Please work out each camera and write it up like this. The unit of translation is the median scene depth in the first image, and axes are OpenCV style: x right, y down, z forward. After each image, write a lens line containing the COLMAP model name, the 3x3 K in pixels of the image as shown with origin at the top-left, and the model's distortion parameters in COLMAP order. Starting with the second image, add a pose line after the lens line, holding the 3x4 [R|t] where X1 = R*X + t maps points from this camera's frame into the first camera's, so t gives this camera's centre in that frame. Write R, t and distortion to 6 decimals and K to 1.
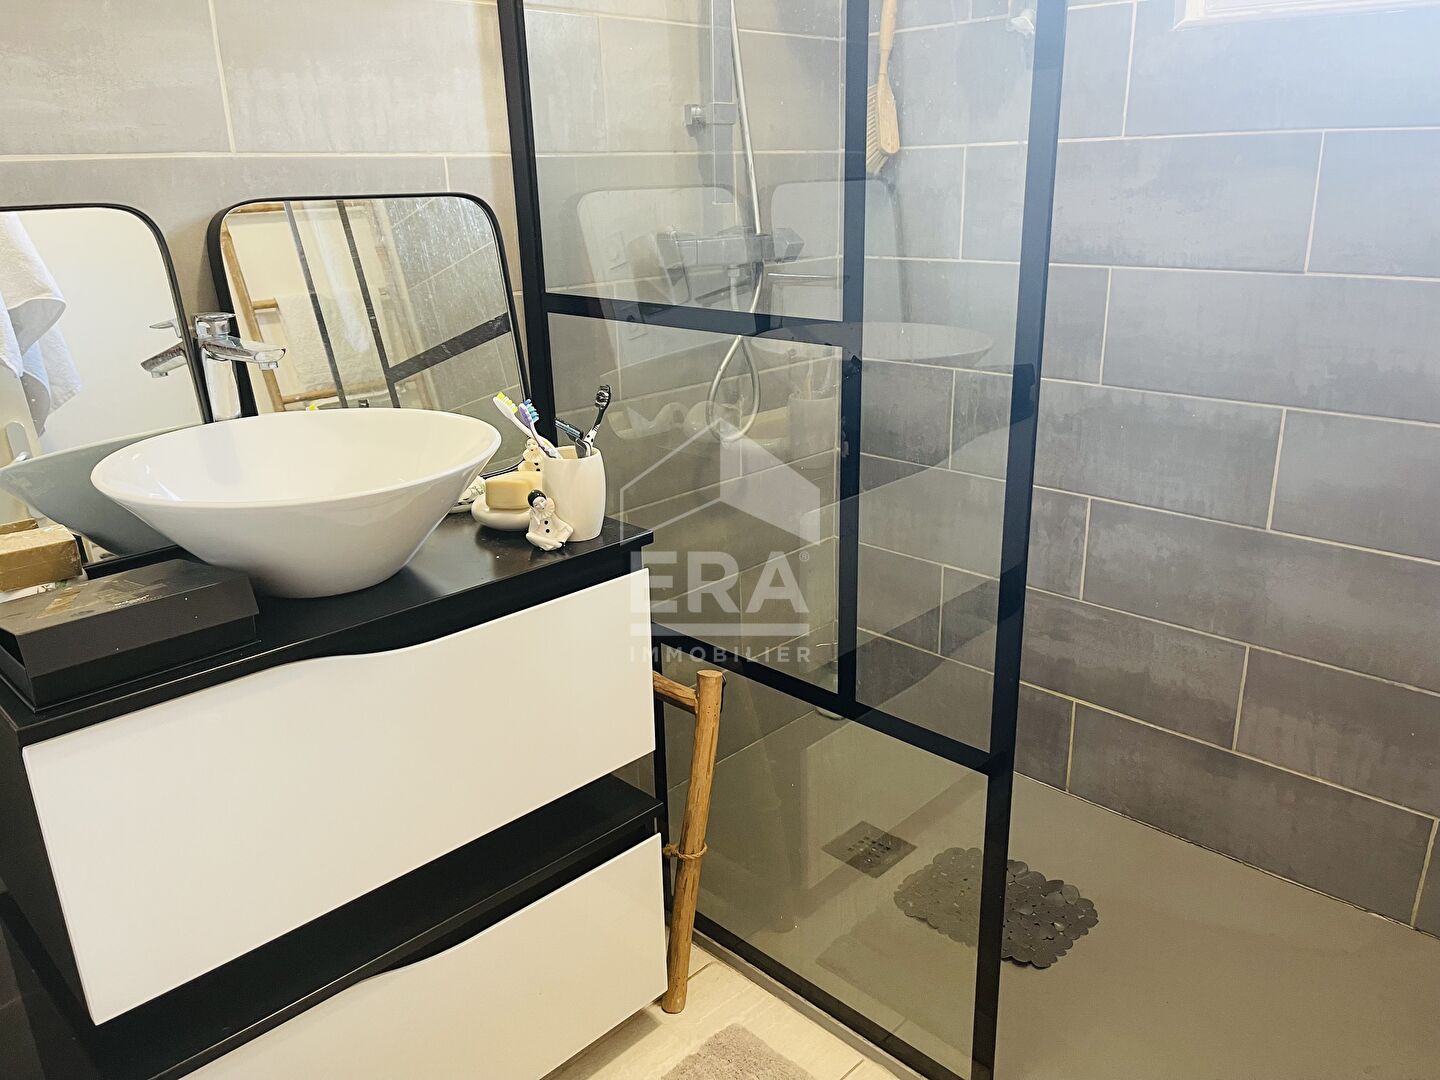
lens RADIAL K [[1085.8, 0, 726.2], [0, 1085.8, 535.0], [0, 0, 1]] dist [0.069694, -0.095148]
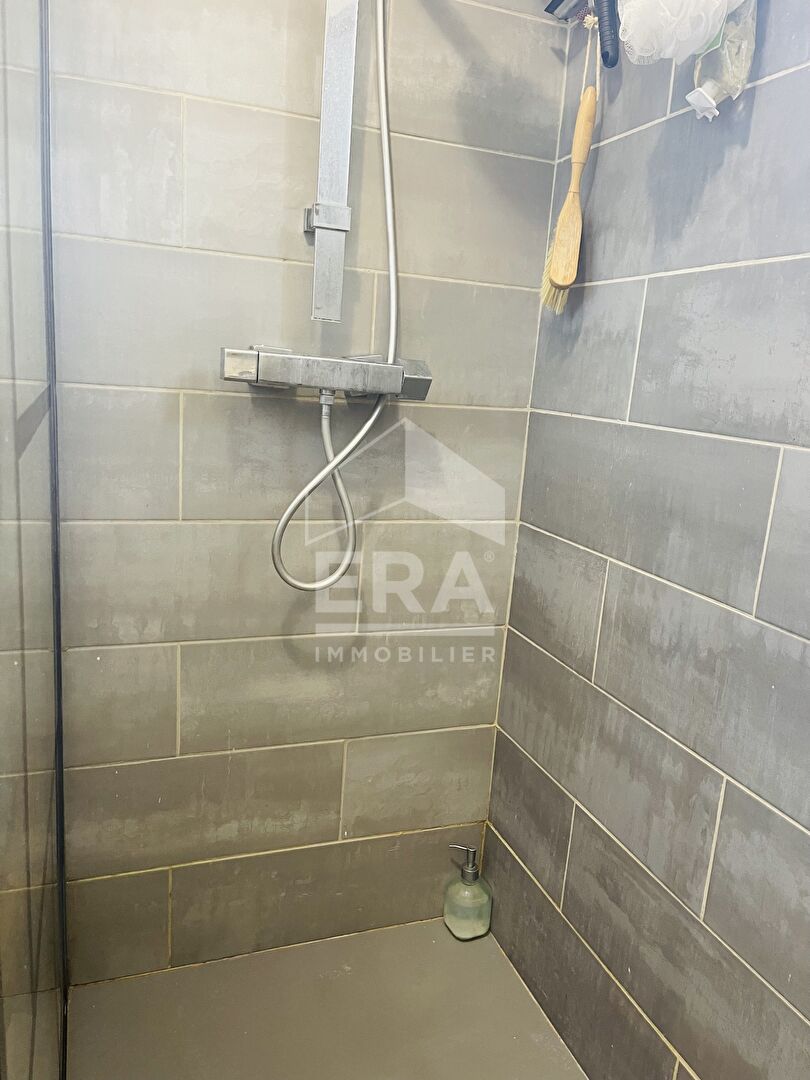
lens RADIAL K [[814.3, 0, 401.0], [0, 814.3, 549.0], [0, 0, 1]] dist [0.069694, -0.095148]
pose [[0.899000, 0.179359, -0.399535, 0.330487], [-0.223509, 0.972439, -0.066375, -0.093090], [0.376619, 0.148971, 0.914312, 0.436745]]
